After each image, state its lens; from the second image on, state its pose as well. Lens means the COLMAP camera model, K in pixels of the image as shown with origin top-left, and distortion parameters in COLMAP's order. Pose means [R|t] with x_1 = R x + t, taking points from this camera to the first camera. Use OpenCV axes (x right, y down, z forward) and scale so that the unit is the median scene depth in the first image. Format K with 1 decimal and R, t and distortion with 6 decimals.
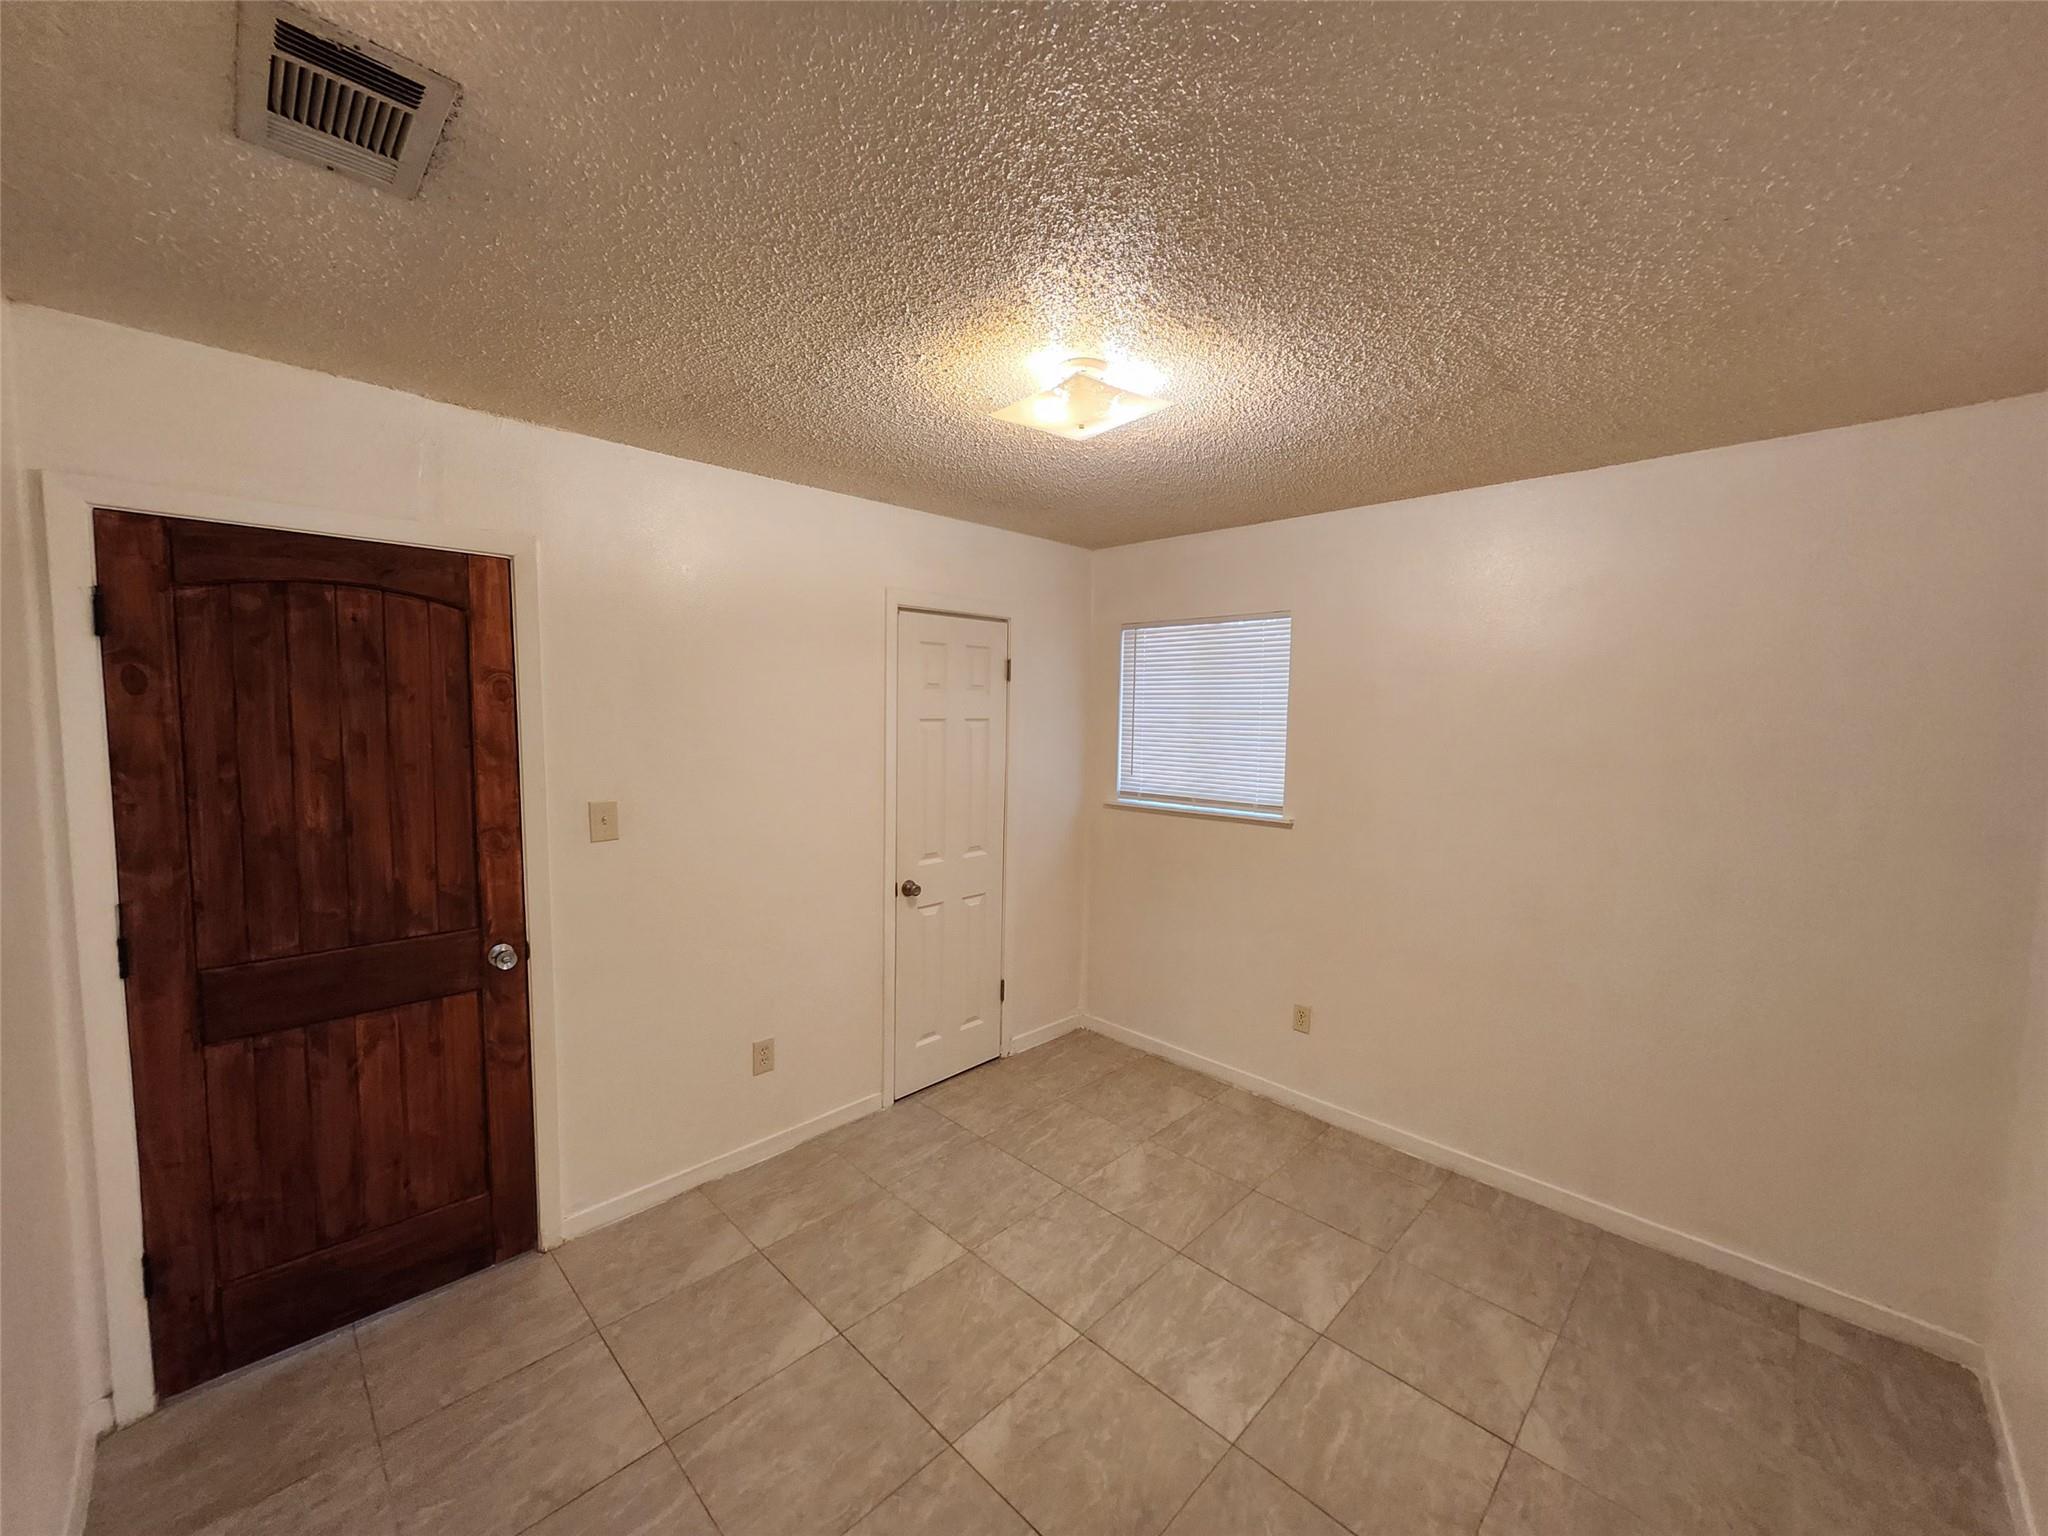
lens RADIAL K [[806.9, 0, 1029.8], [0, 806.9, 763.0], [0, 0, 1]] dist [-0.003340, 0.002327]
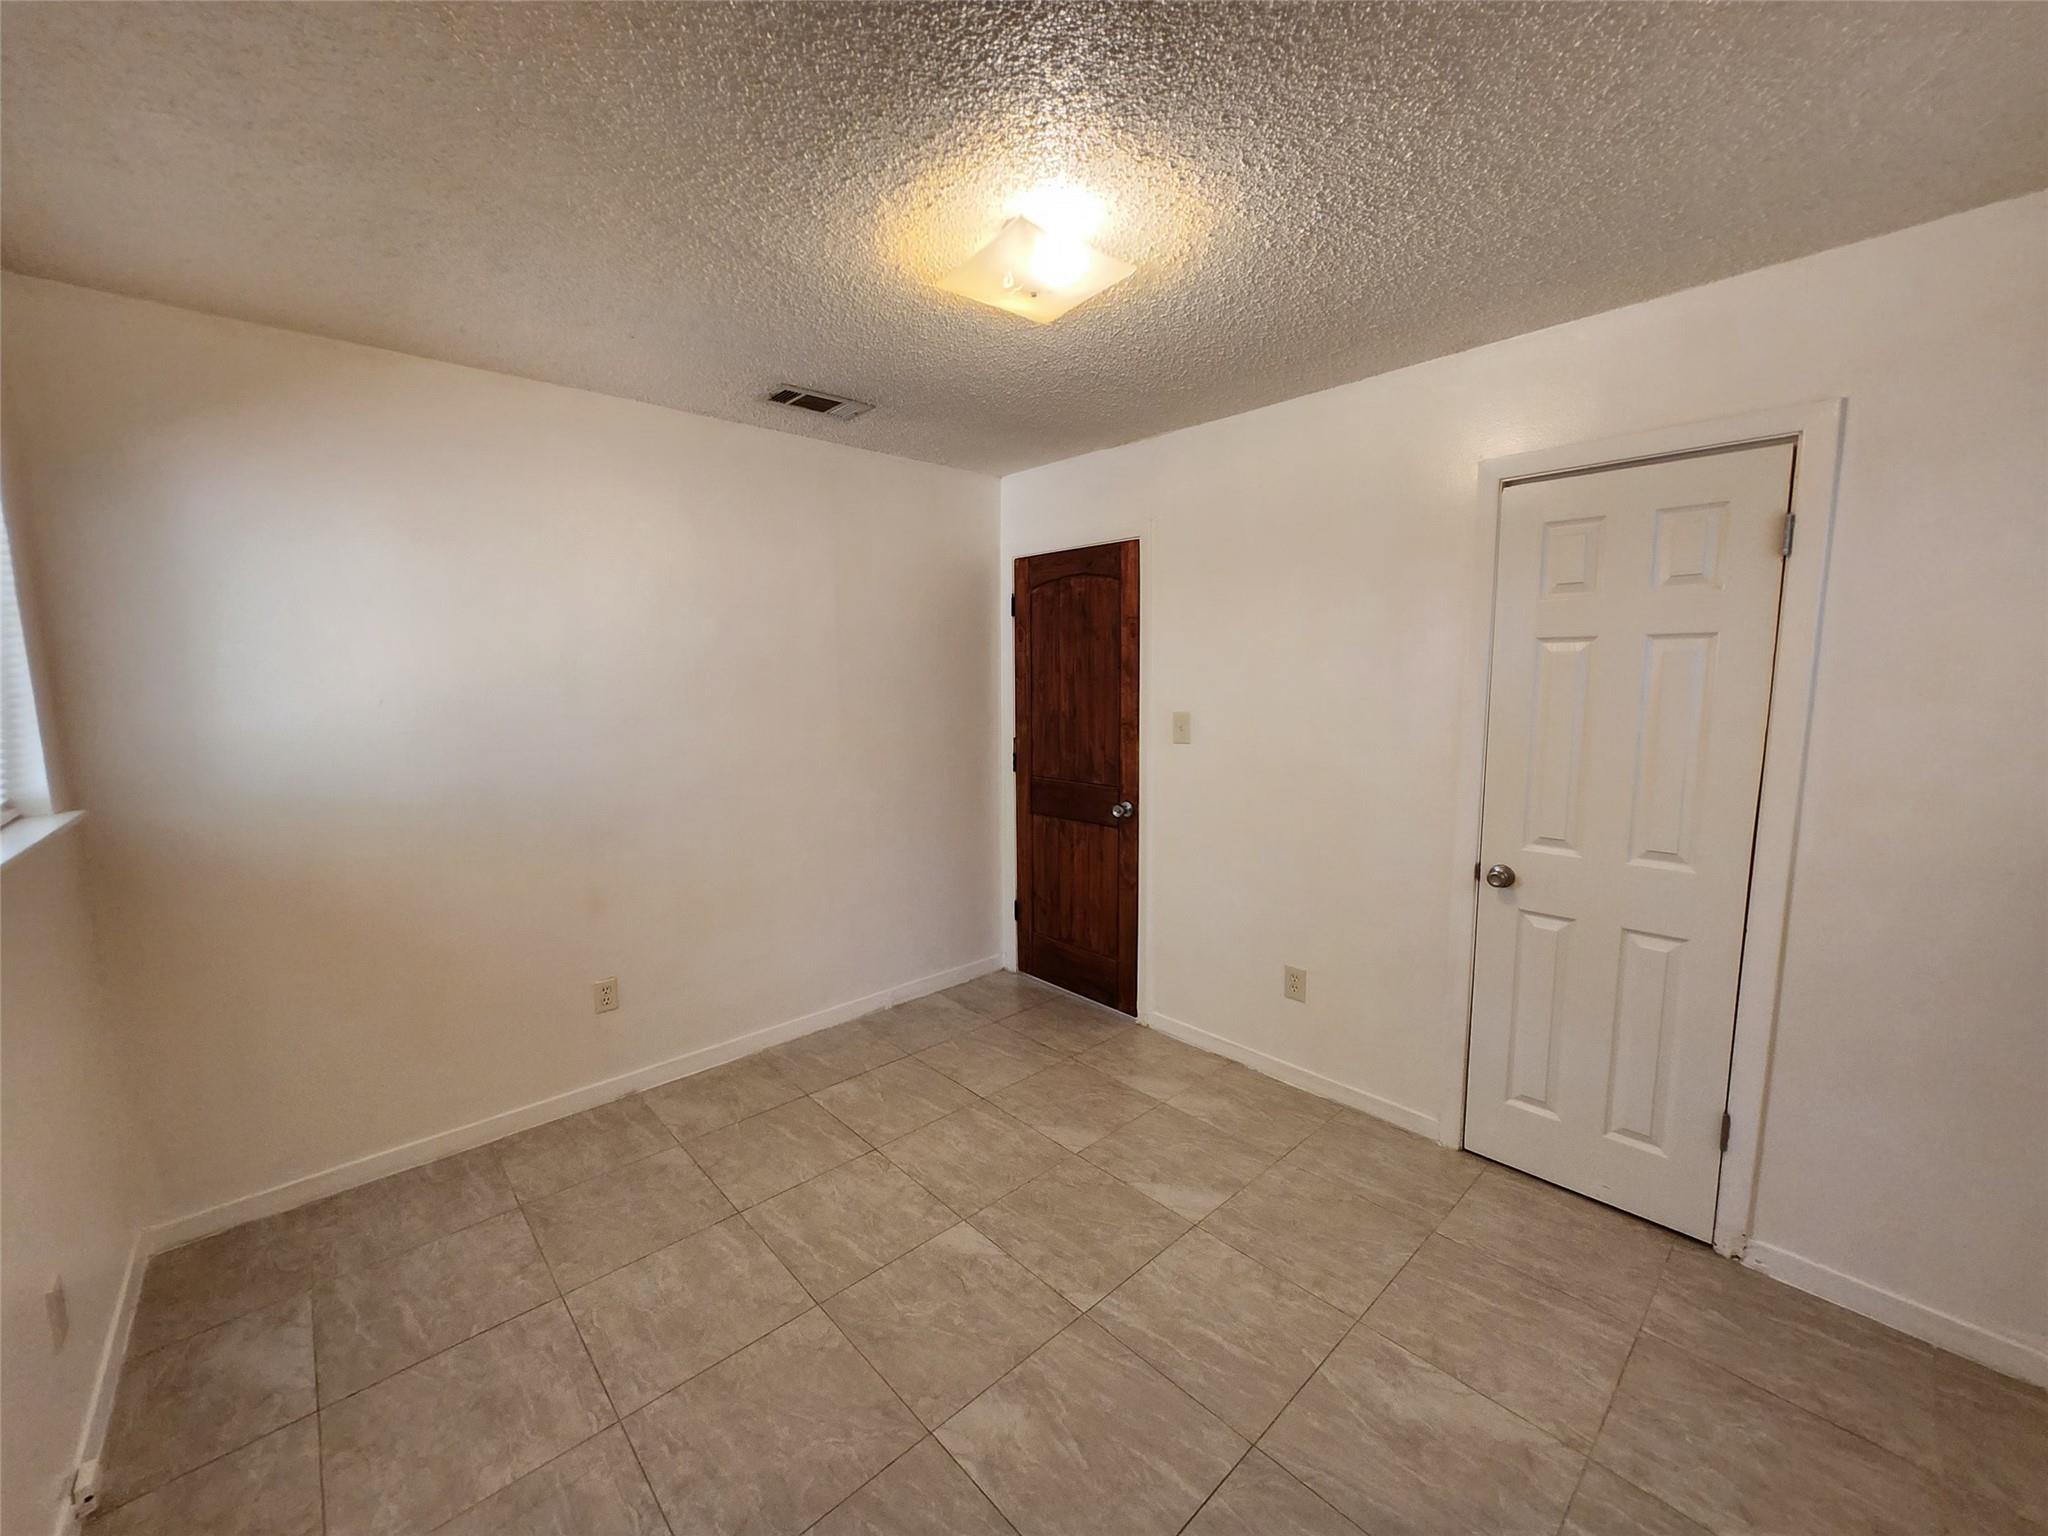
lens RADIAL K [[806.9, 0, 1008.1], [0, 806.9, 763.0], [0, 0, 1]] dist [-0.003340, 0.002327]
pose [[-0.061325, 0.096082, -0.993483, 0.890011], [-0.066661, 0.992739, 0.100125, 0.019024], [0.995889, 0.072367, -0.054474, 0.911499]]
